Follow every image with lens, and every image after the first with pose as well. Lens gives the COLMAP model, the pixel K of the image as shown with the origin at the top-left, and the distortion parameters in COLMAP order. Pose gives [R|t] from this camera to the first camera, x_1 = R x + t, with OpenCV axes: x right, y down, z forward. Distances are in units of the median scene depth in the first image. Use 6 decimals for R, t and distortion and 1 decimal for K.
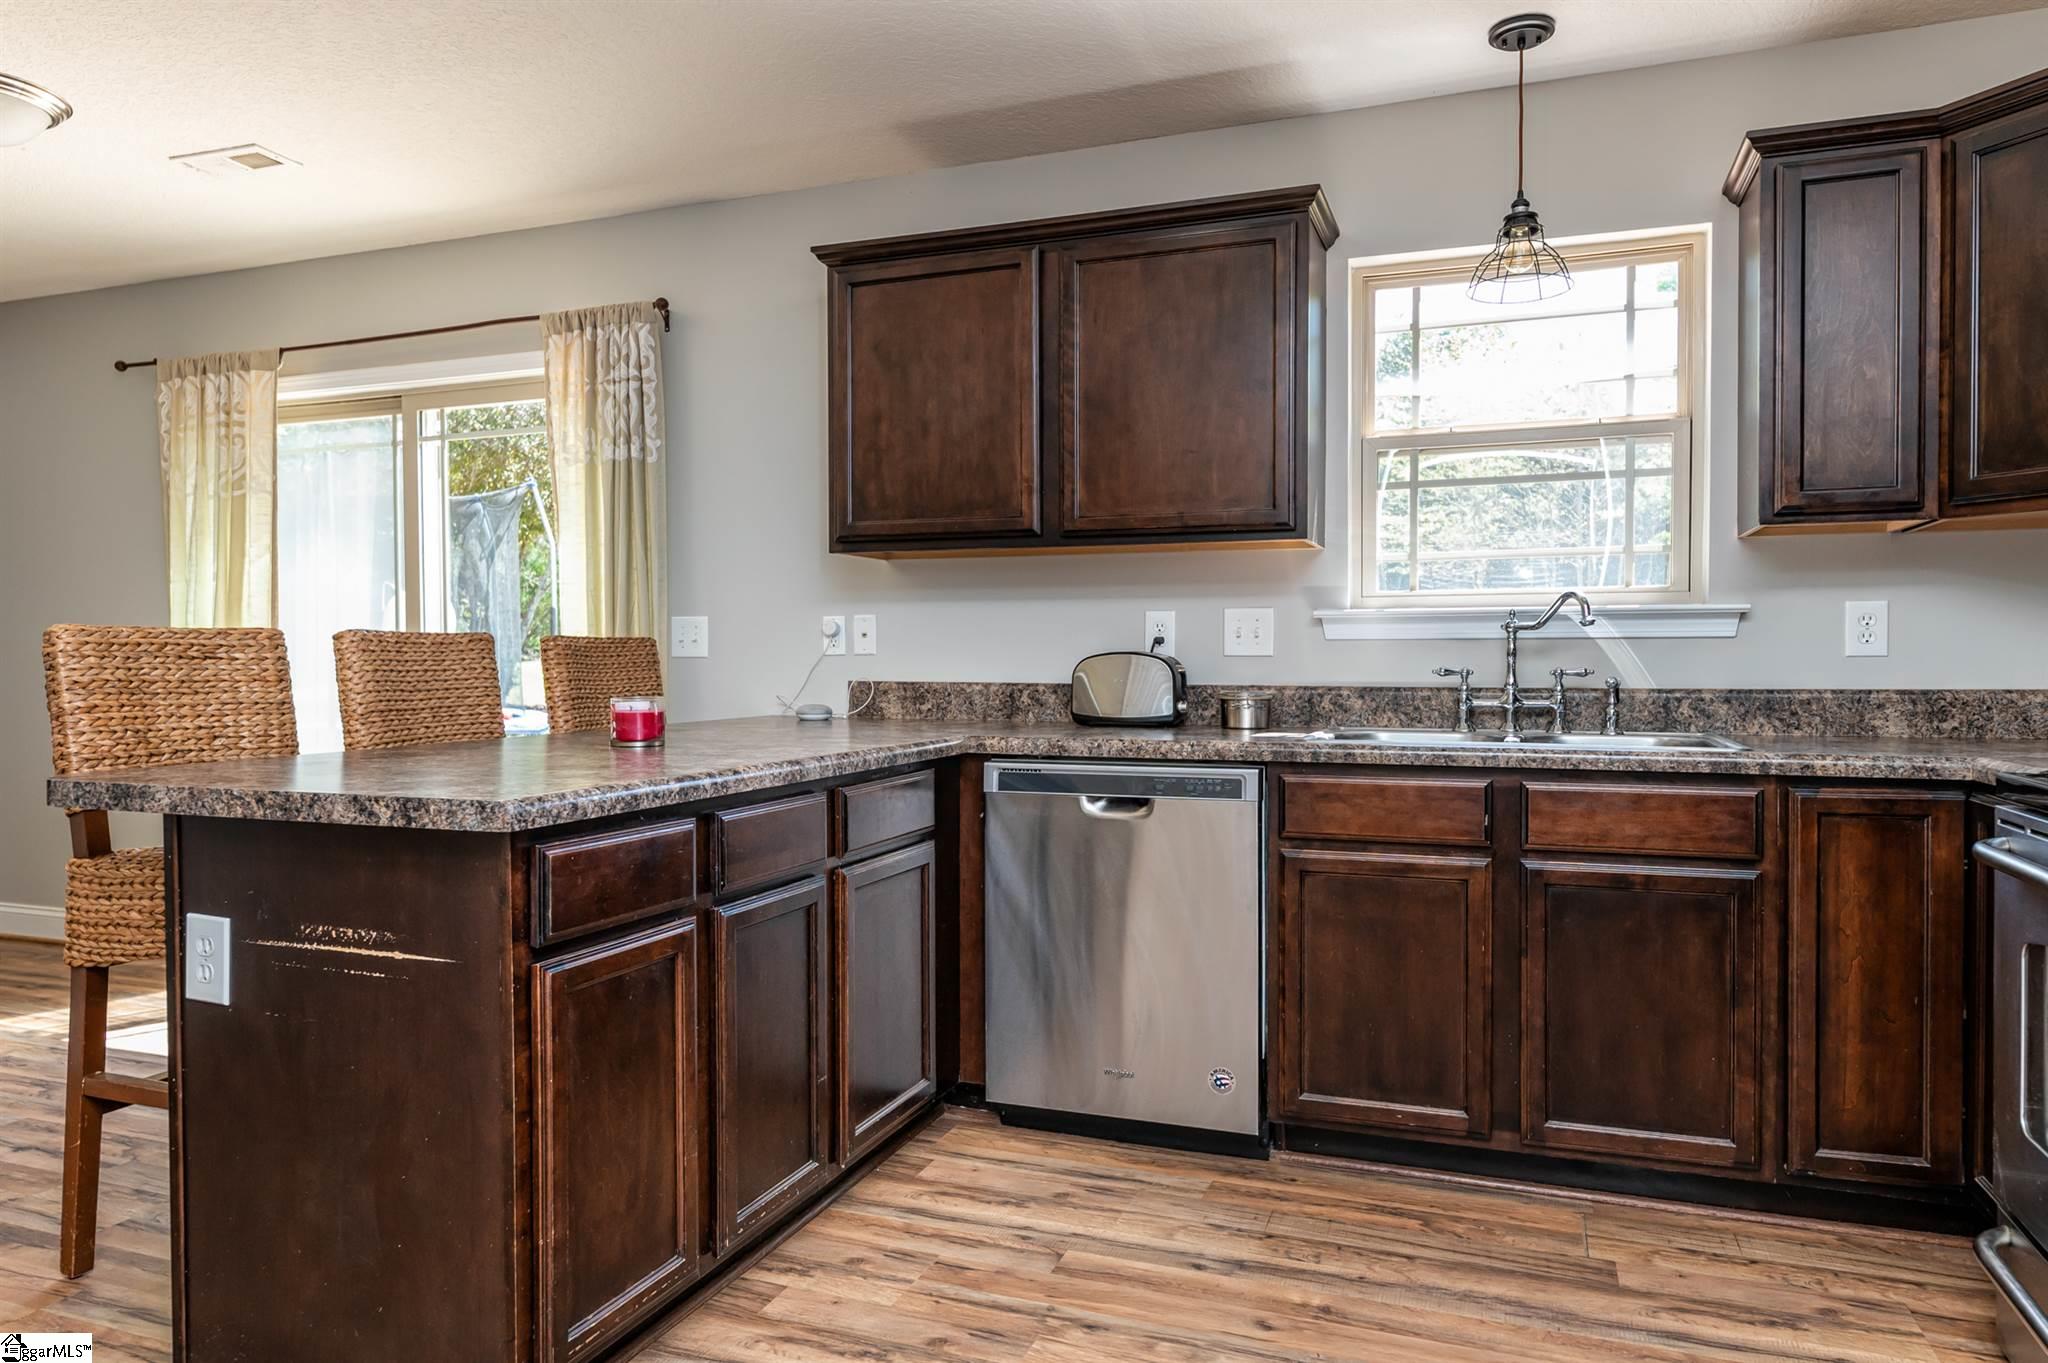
lens RADIAL K [[1267.2, 0, 1024.0], [0, 1267.2, 681.5], [0, 0, 1]] dist [0.002679, -0.001066]
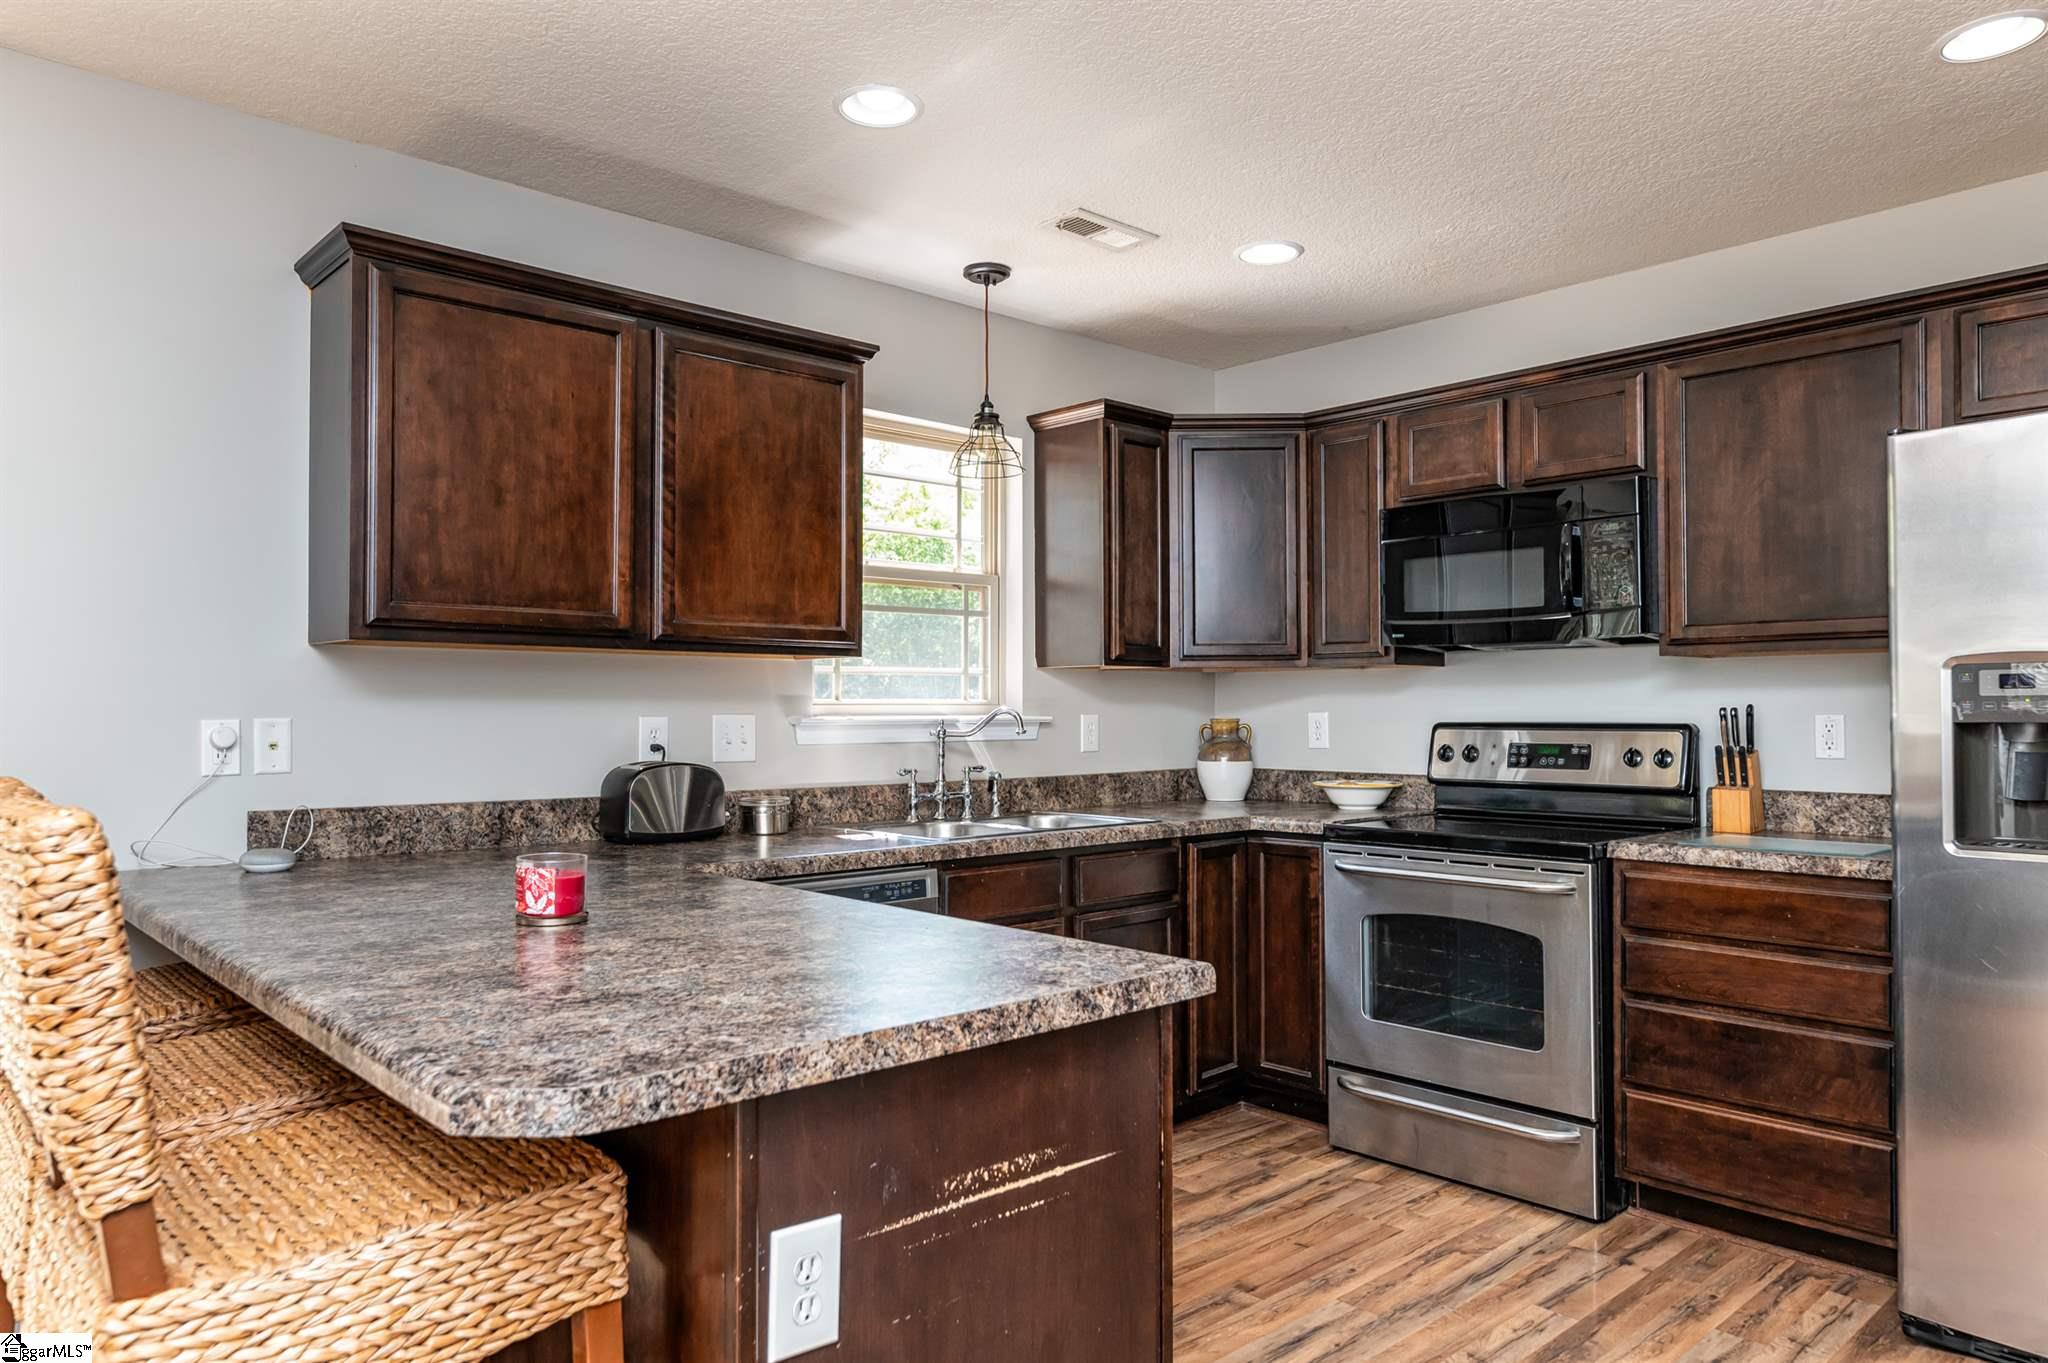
lens RADIAL K [[1346.8, 0, 1027.6], [0, 1346.8, 692.5], [0, 0, 1]] dist [0.000888, 0.000224]
pose [[0.457226, 0.013199, 0.889253, -0.741717], [0.017638, 0.999559, -0.023905, -0.050148], [-0.889176, 0.026614, 0.456791, 0.329243]]
